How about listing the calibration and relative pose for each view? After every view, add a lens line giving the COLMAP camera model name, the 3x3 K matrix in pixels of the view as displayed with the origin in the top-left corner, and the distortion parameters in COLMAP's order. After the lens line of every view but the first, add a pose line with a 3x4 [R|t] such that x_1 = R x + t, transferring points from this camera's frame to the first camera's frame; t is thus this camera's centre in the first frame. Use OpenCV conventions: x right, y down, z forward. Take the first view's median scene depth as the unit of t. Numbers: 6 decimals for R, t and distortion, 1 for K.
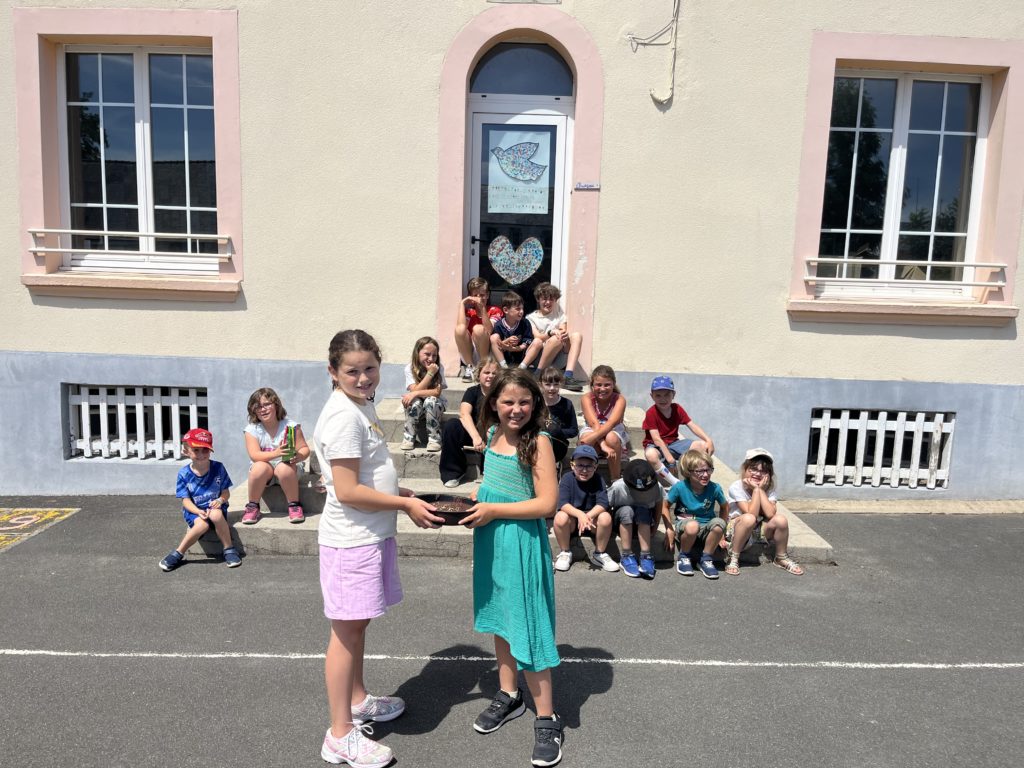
lens RADIAL K [[773.5, 0, 510.2], [0, 773.5, 388.0], [0, 0, 1]] dist [0.091231, -0.137541]
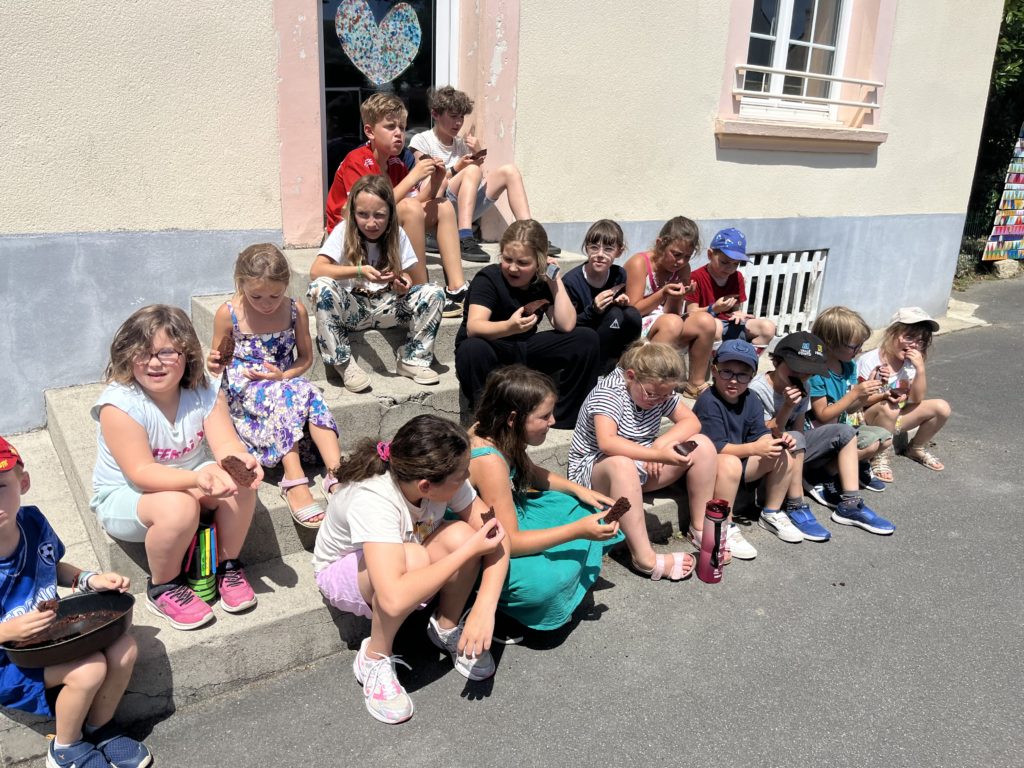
lens RADIAL K [[780.0, 0, 513.4], [0, 780.0, 383.7], [0, 0, 1]] dist [0.061193, -0.098947]
pose [[0.827289, -0.162275, 0.537829, -0.284486], [0.063950, 0.978351, 0.196822, -0.020828], [-0.558125, -0.128434, 0.819757, 0.428330]]
